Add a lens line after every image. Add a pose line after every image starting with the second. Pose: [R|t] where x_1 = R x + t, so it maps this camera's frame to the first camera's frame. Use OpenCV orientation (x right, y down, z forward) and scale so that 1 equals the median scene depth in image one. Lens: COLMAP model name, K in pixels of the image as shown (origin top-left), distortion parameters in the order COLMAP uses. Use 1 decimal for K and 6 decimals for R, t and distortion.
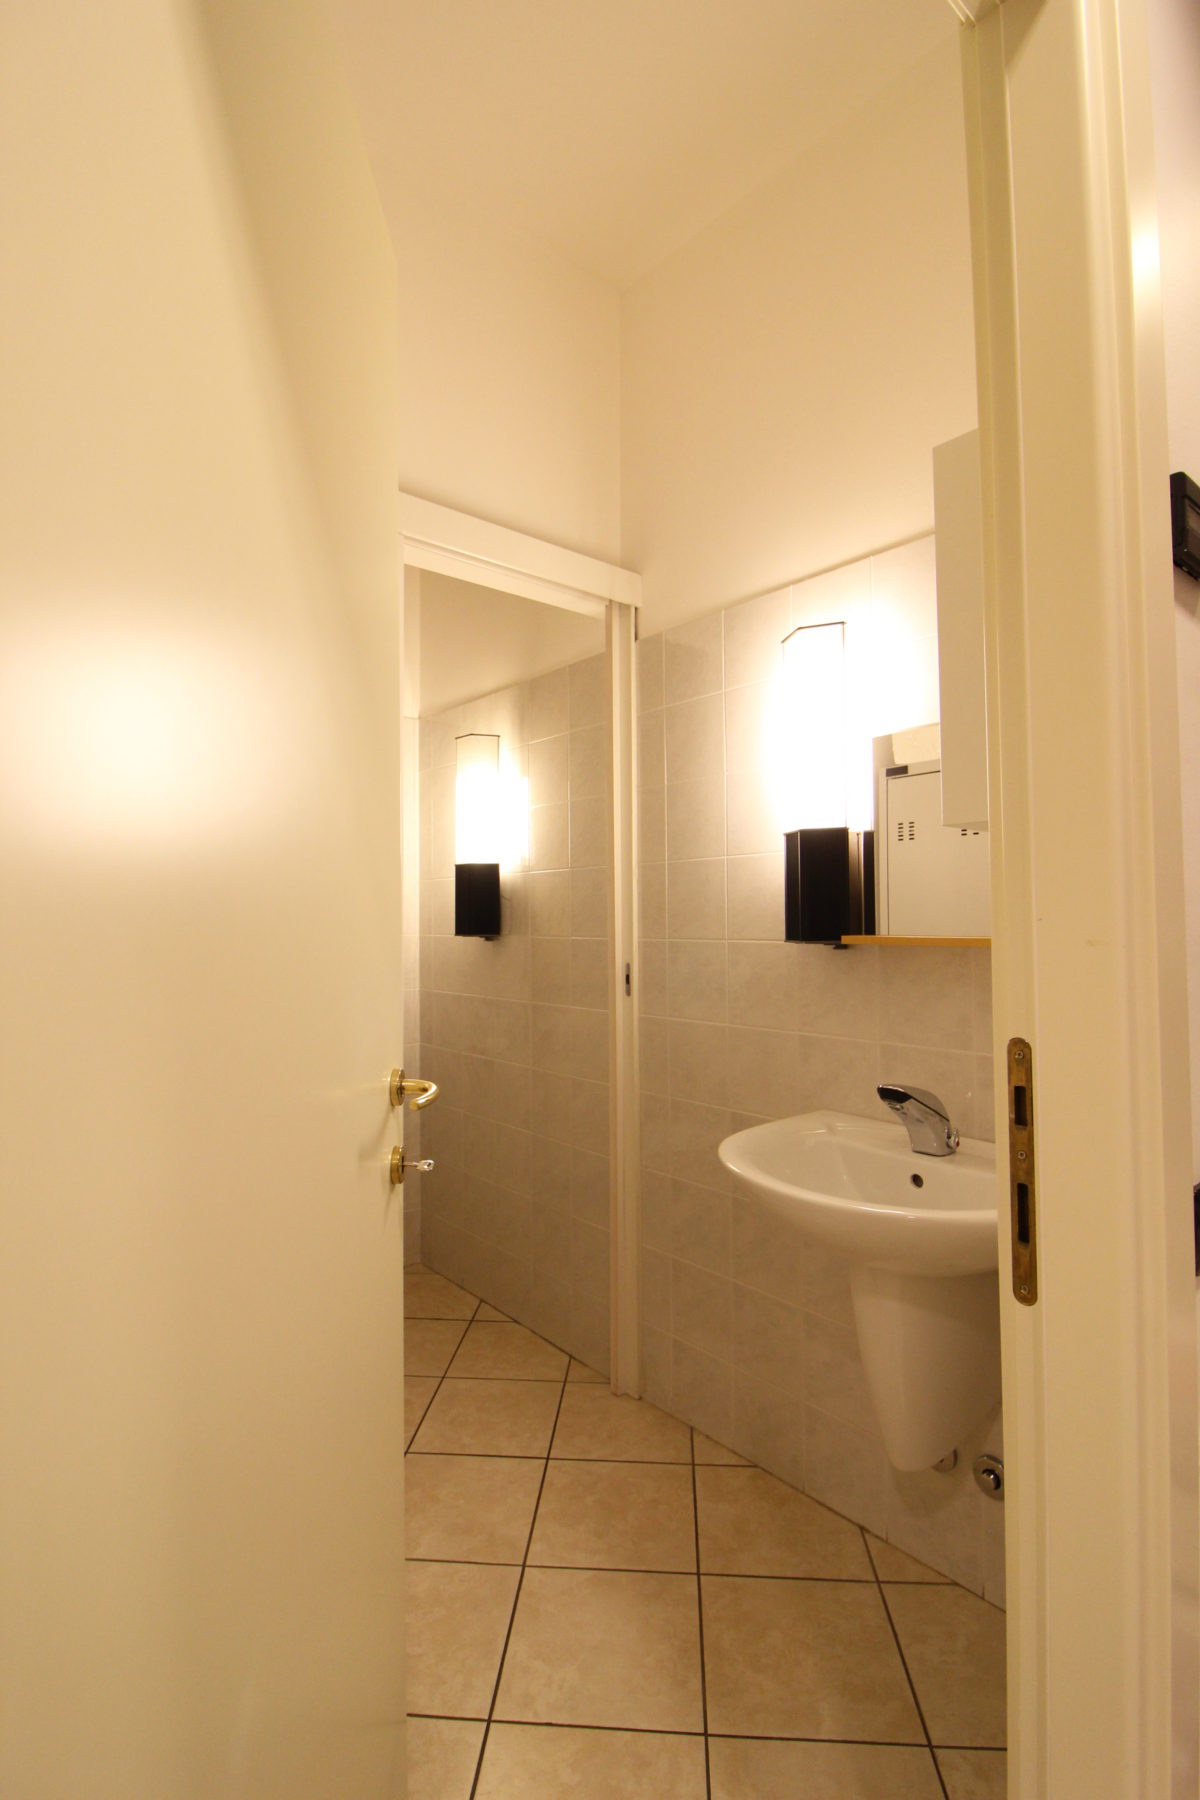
lens RADIAL K [[879.9, 0, 603.2], [0, 879.9, 902.2], [0, 0, 1]] dist [-0.011241, -0.005632]
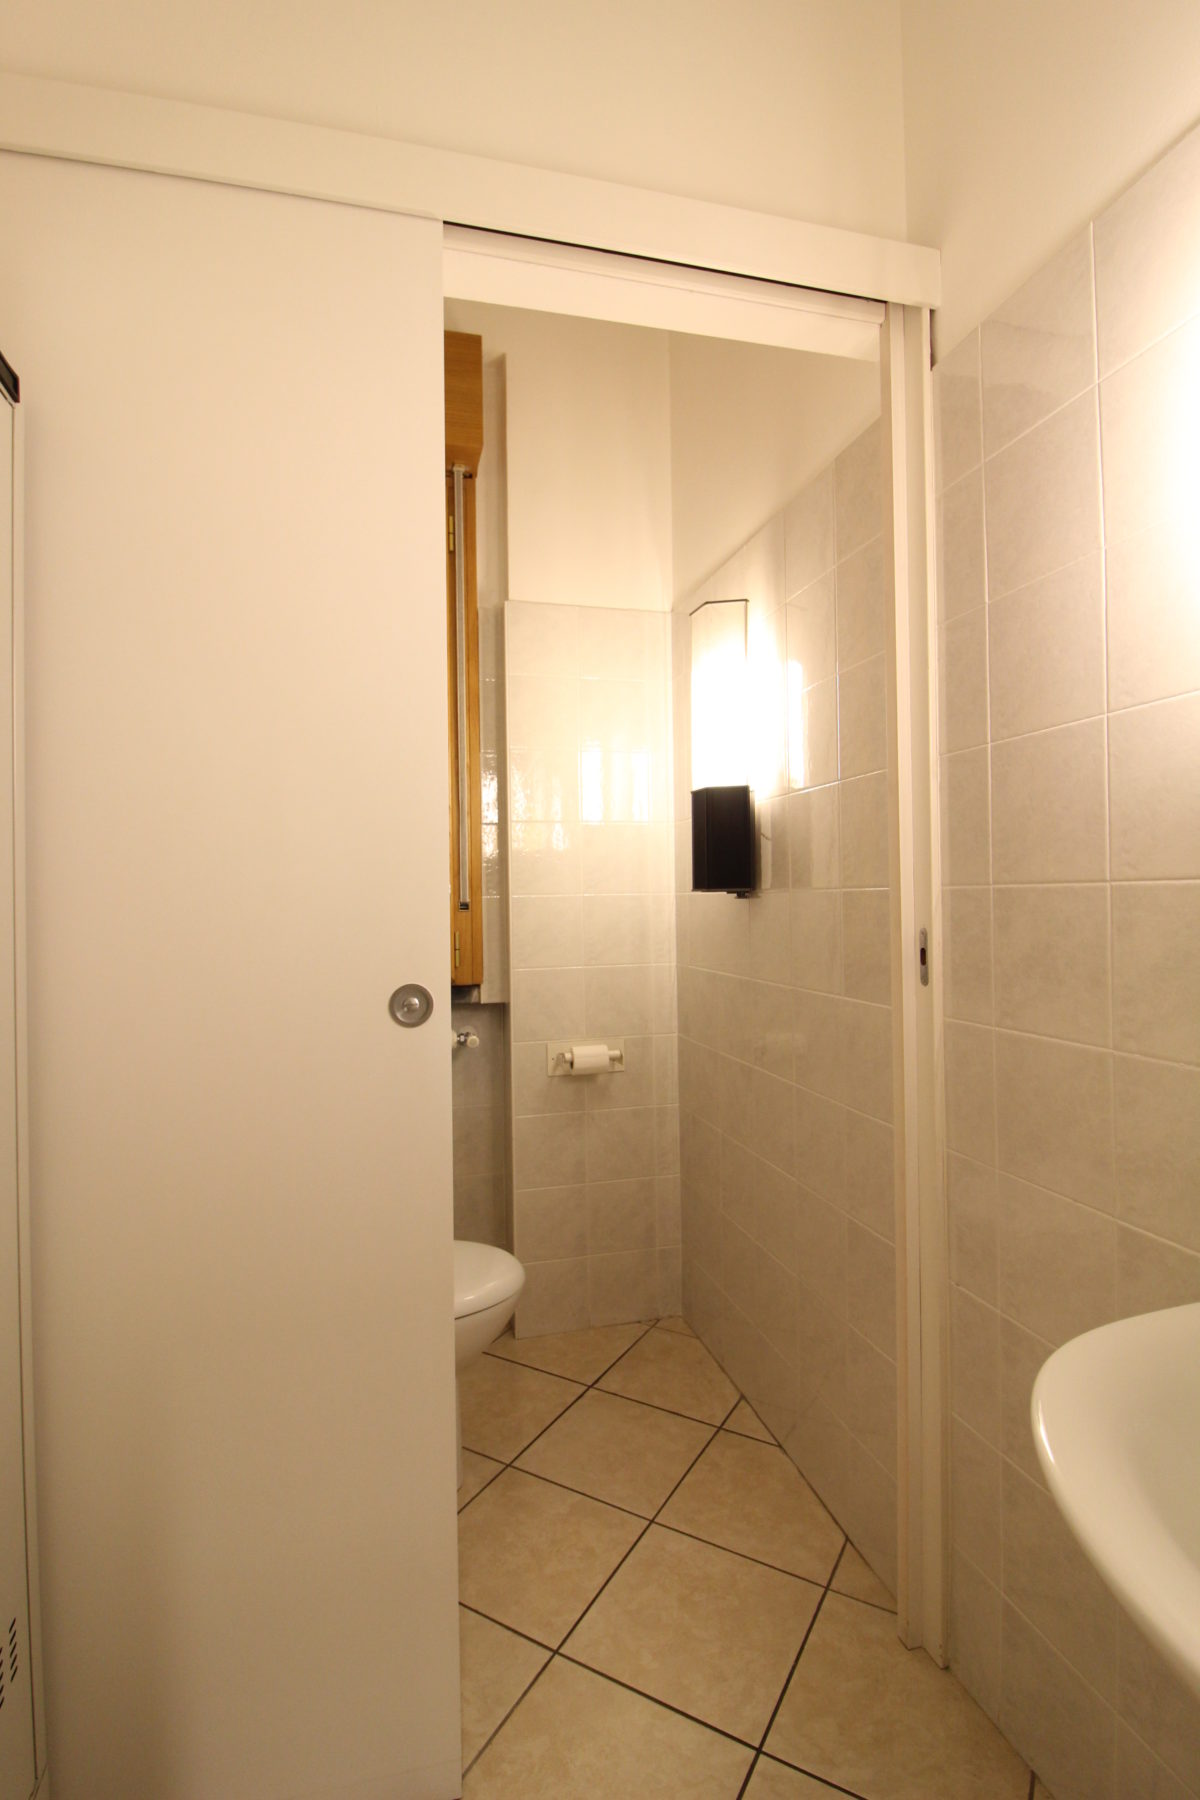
lens RADIAL K [[879.9, 0, 593.4], [0, 879.9, 890.2], [0, 0, 1]] dist [-0.011241, -0.005632]
pose [[0.900507, -0.003878, -0.434825, 0.083582], [0.008831, 0.999917, 0.009371, 0.036377], [0.434753, -0.012279, 0.900466, 0.381102]]
